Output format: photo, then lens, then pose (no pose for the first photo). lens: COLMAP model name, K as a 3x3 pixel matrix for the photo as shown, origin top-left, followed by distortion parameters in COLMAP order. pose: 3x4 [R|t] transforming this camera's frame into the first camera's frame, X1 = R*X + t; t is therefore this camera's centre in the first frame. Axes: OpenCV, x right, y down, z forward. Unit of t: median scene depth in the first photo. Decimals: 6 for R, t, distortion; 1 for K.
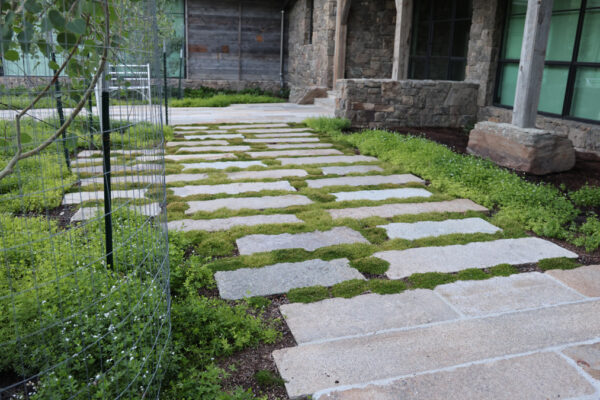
lens RADIAL K [[501.8, 0, 299.2], [0, 501.8, 207.1], [0, 0, 1]] dist [-0.045344, 0.006662]
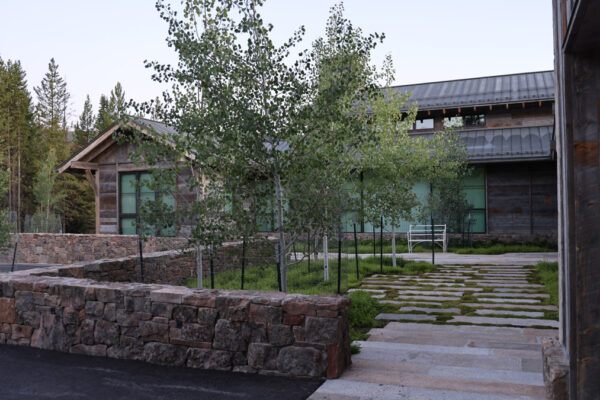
lens RADIAL K [[501.8, 0, 299.2], [0, 501.8, 207.1], [0, 0, 1]] dist [-0.045344, 0.006662]
pose [[0.761704, -0.046406, -0.646261, 0.292416], [-0.148231, 0.958498, -0.243536, 0.073544], [0.630742, 0.281298, 0.723213, -0.301703]]
